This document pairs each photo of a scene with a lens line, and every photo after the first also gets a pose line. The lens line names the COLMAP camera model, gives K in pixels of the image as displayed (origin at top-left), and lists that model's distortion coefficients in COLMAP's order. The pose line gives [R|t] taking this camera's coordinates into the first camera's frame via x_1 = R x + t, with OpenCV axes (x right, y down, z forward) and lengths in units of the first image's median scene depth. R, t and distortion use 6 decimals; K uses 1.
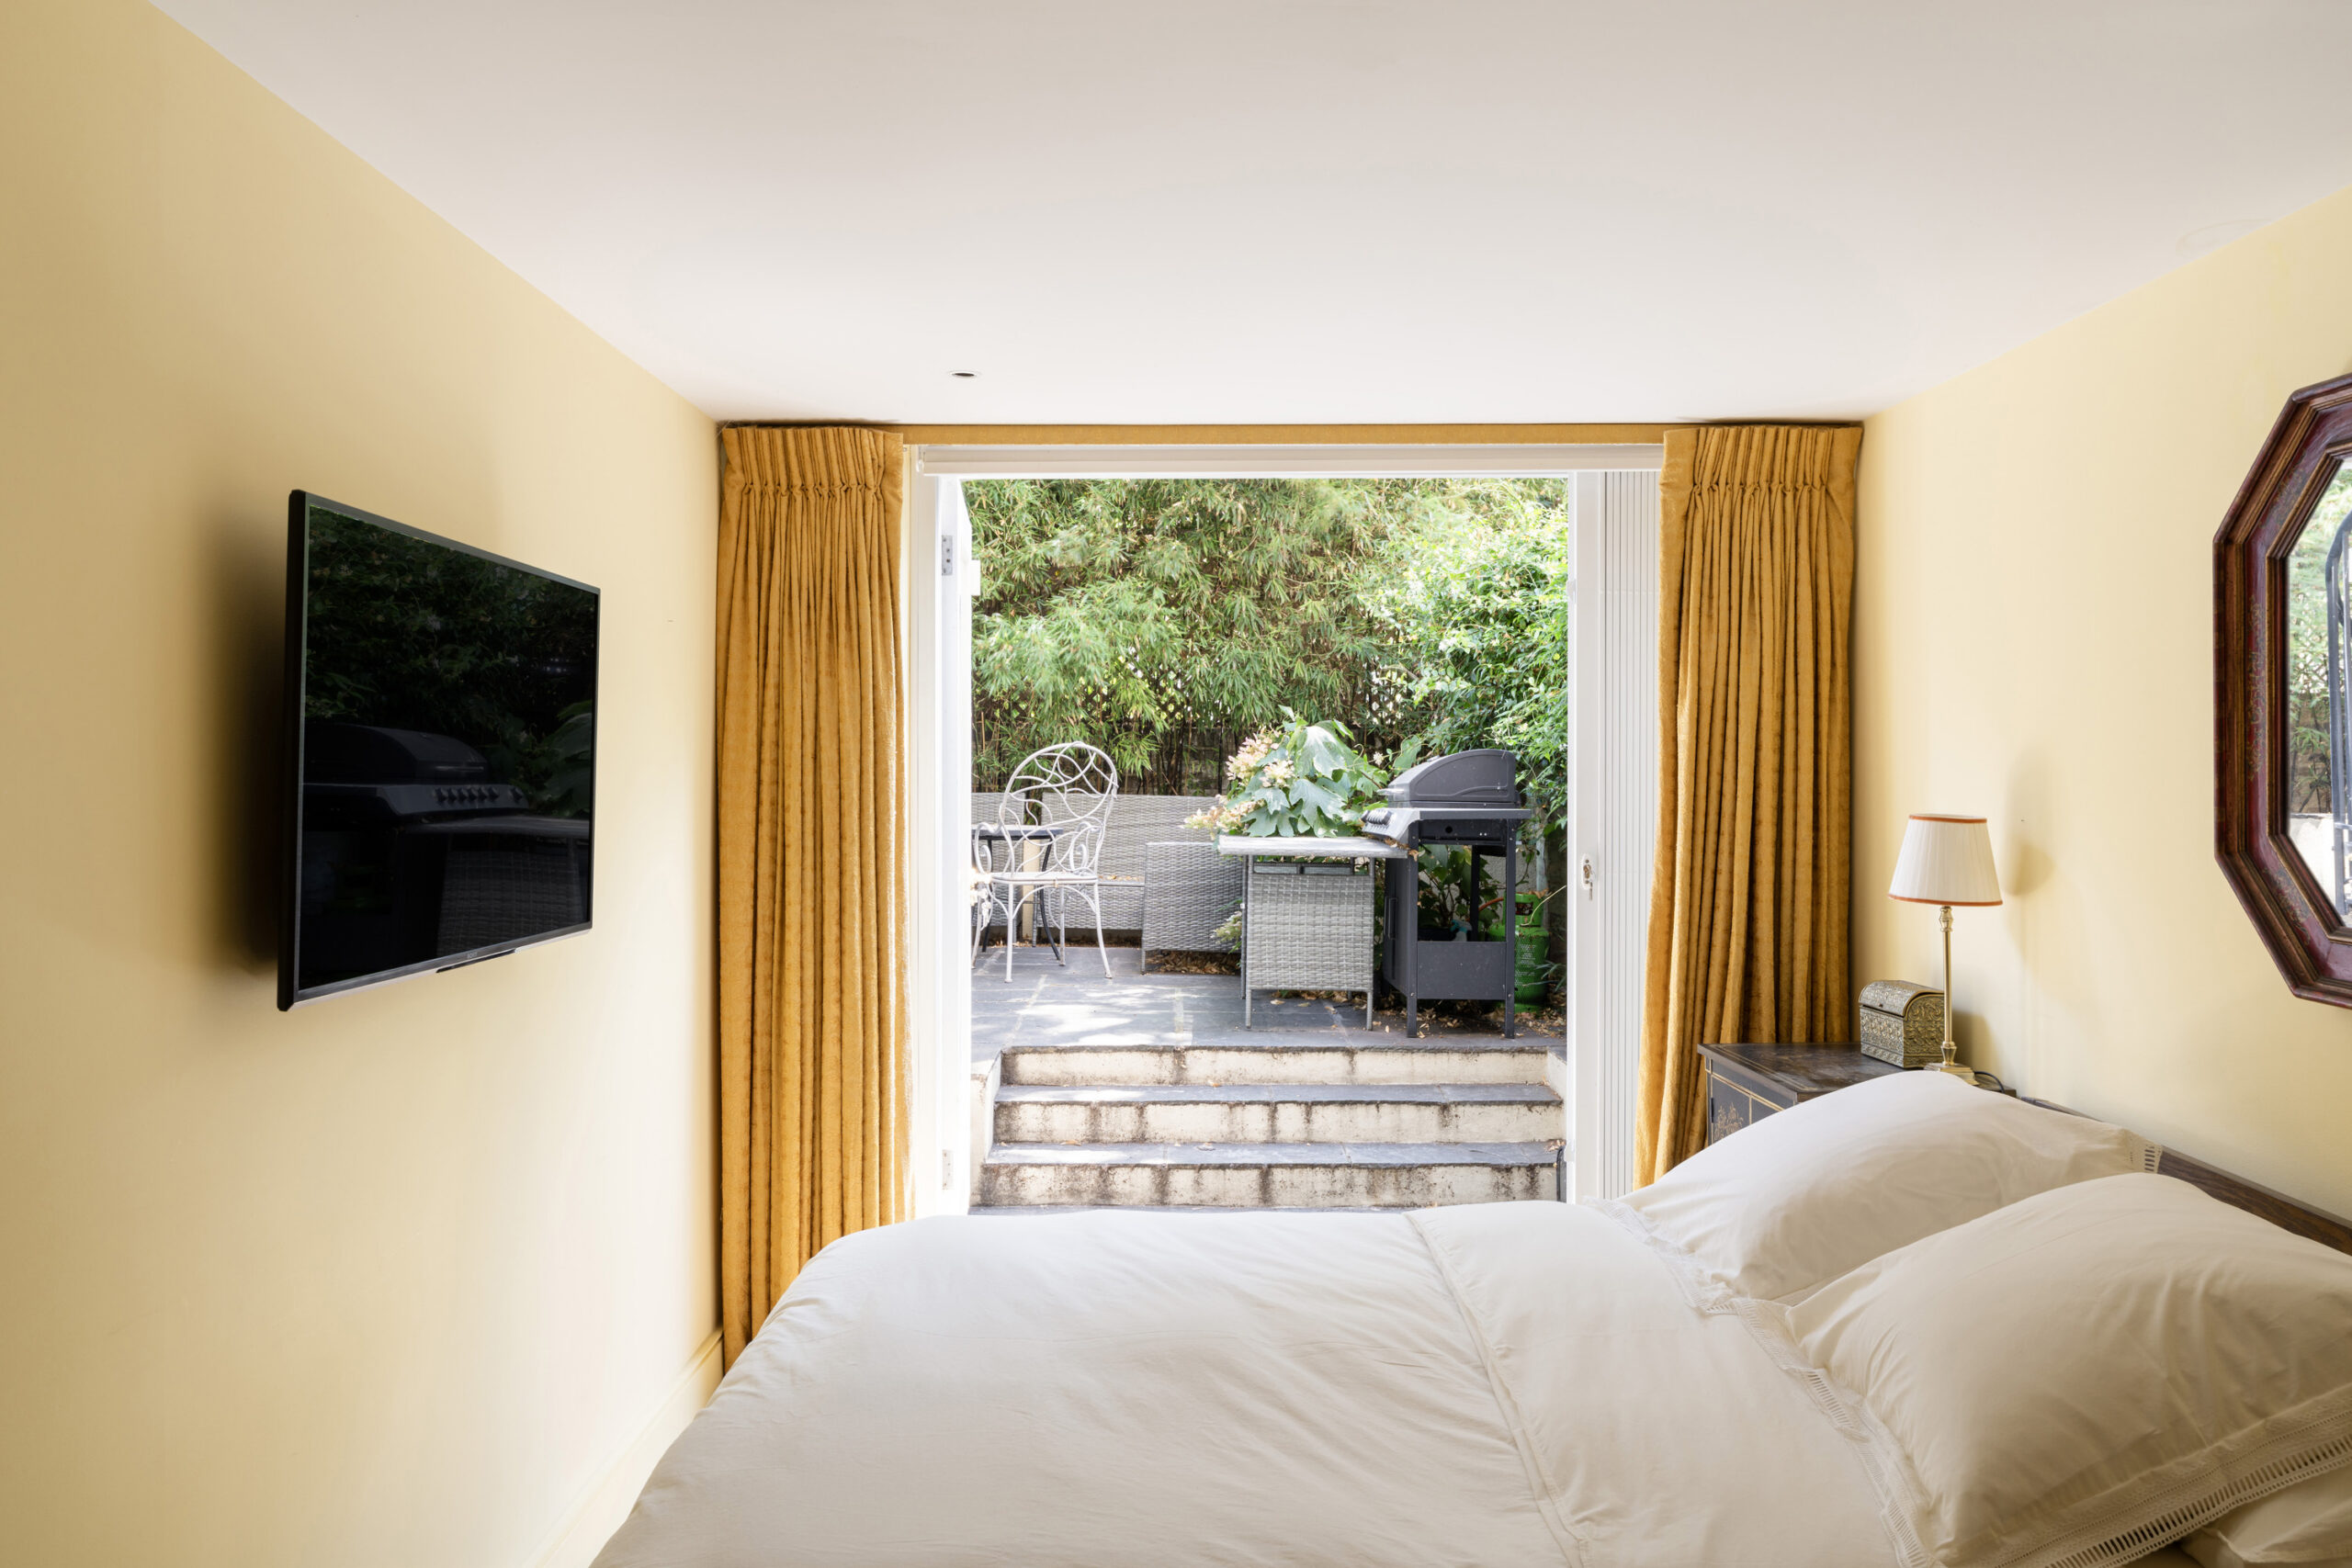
lens RADIAL K [[1762.5, 0, 1174.1], [0, 1762.5, 775.2], [0, 0, 1]] dist [-0.001372, 0.000230]
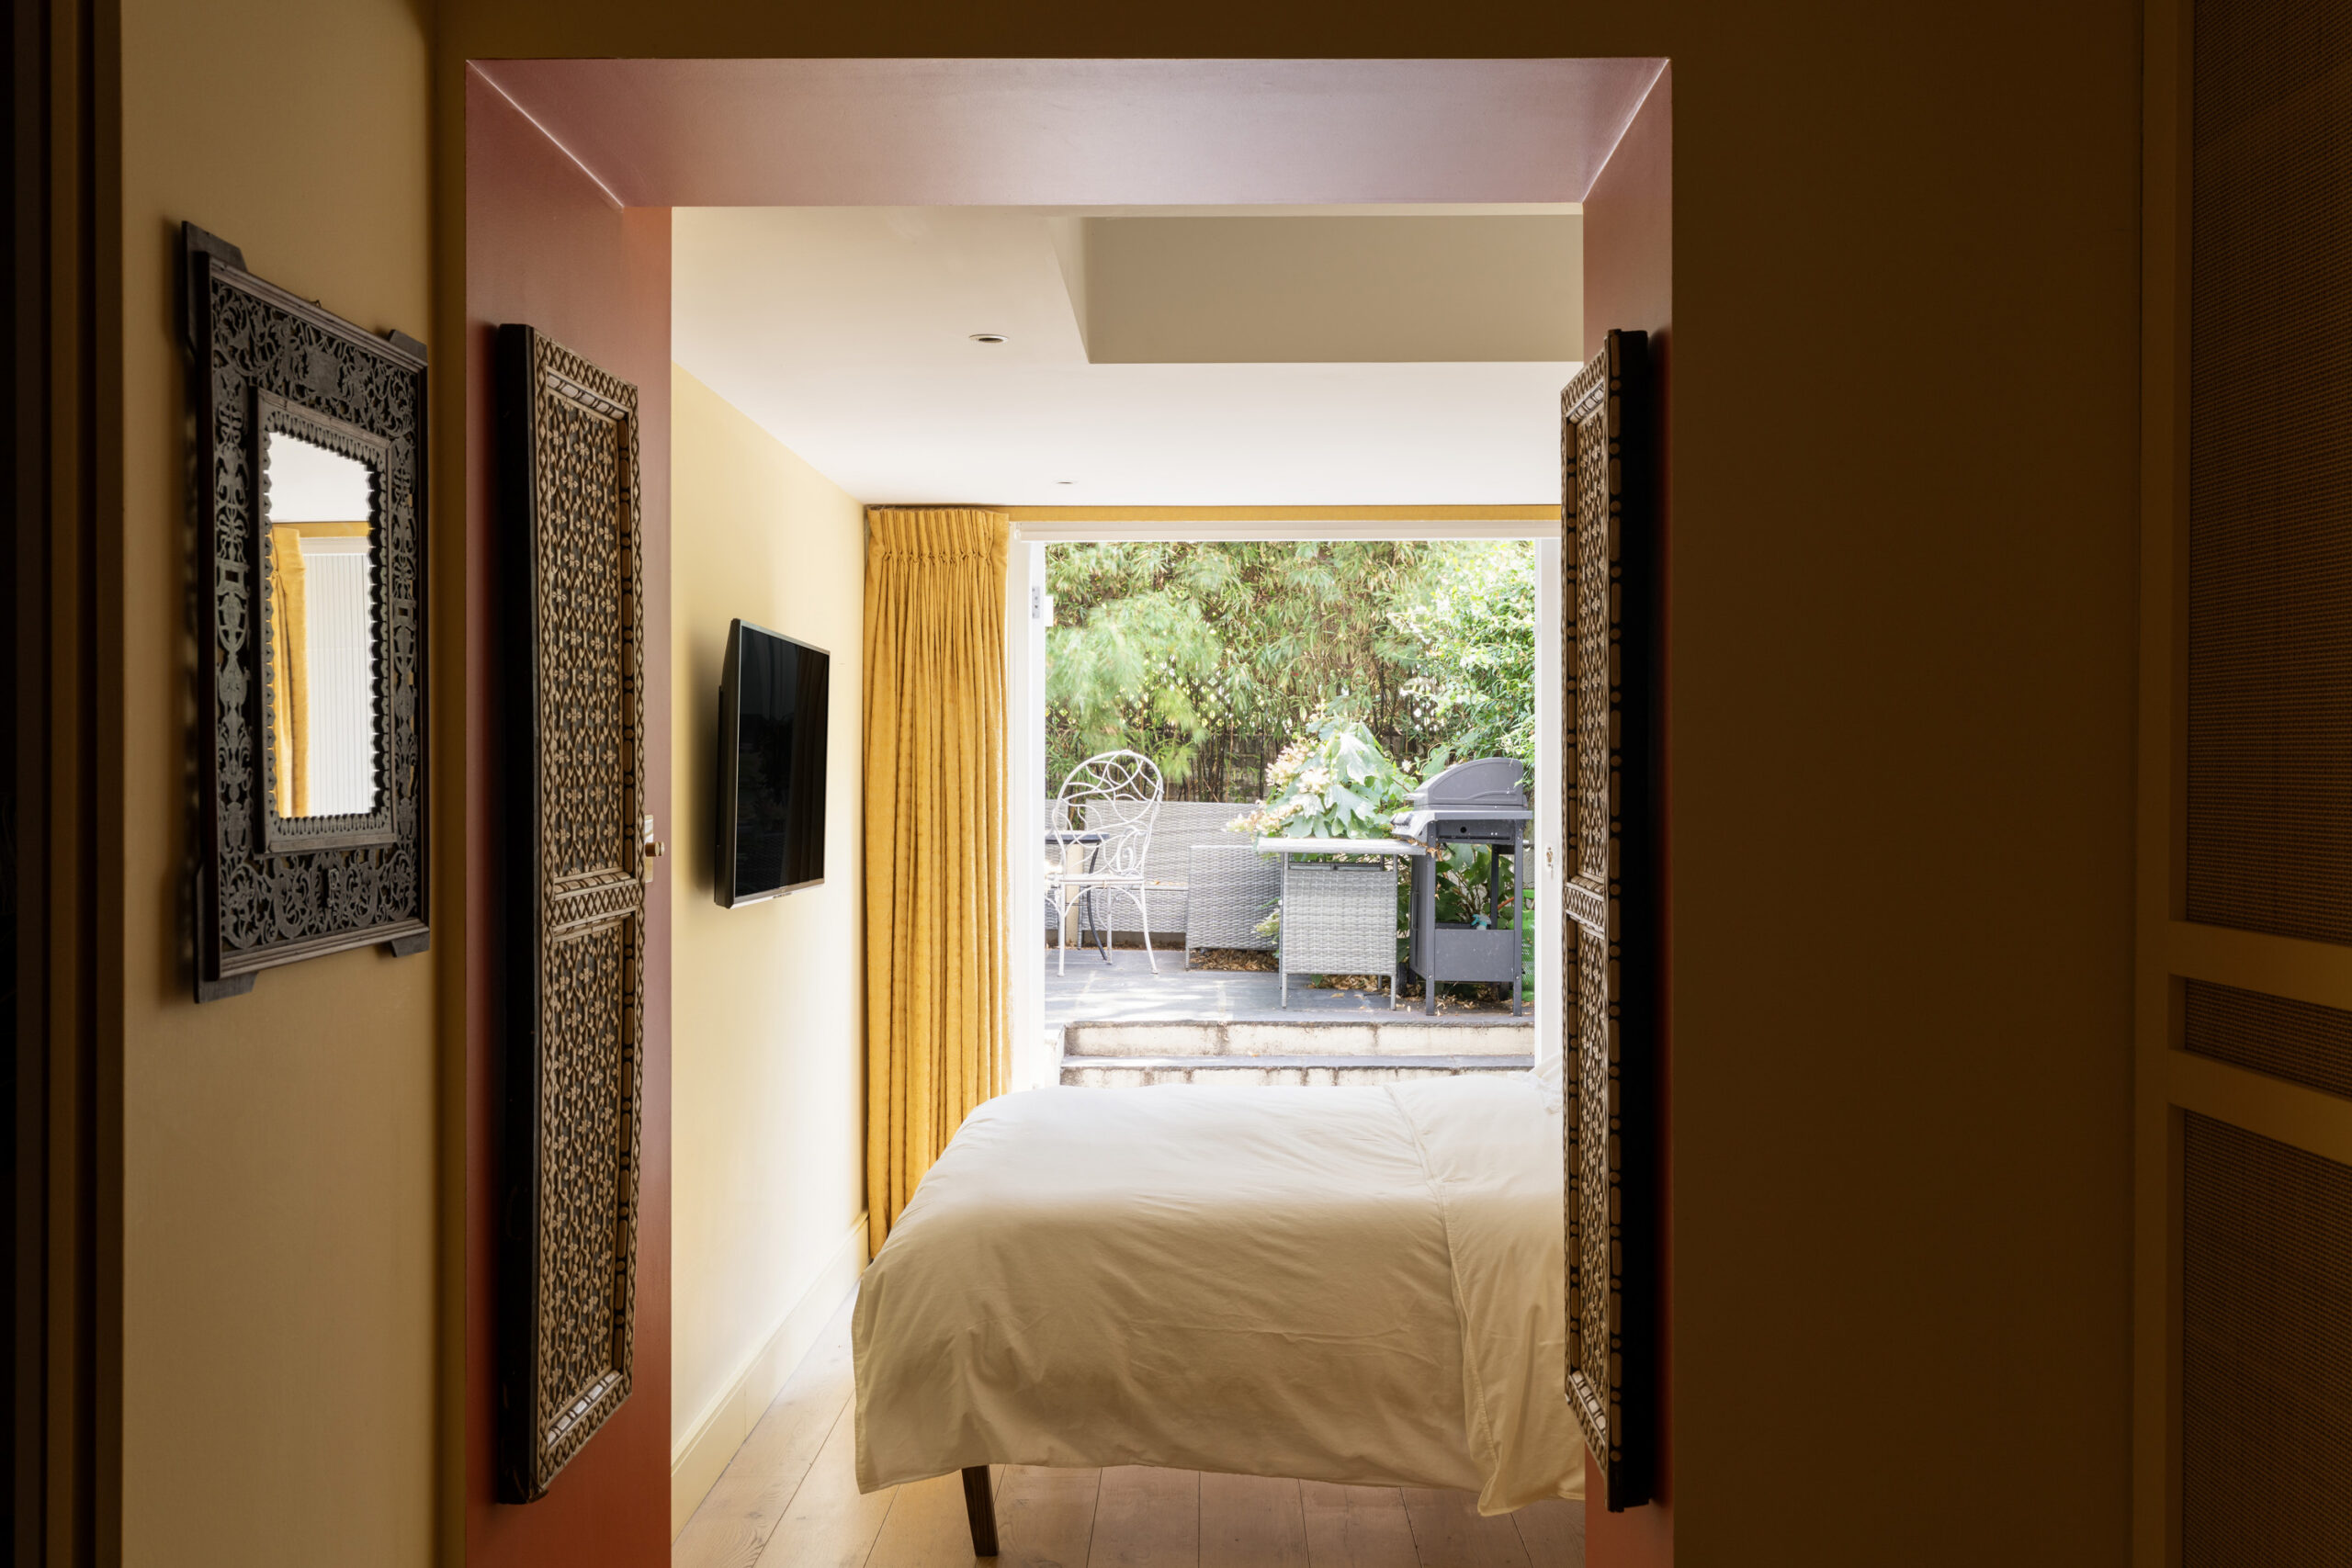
lens RADIAL K [[2169.1, 0, 1181.0], [0, 2169.1, 790.6], [0, 0, 1]] dist [0.006476, 0.000000]
pose [[0.999905, -0.000581, -0.013799, -0.004275], [0.000613, 0.999997, 0.002298, 0.002948], [0.013797, -0.002306, 0.999902, -0.388387]]
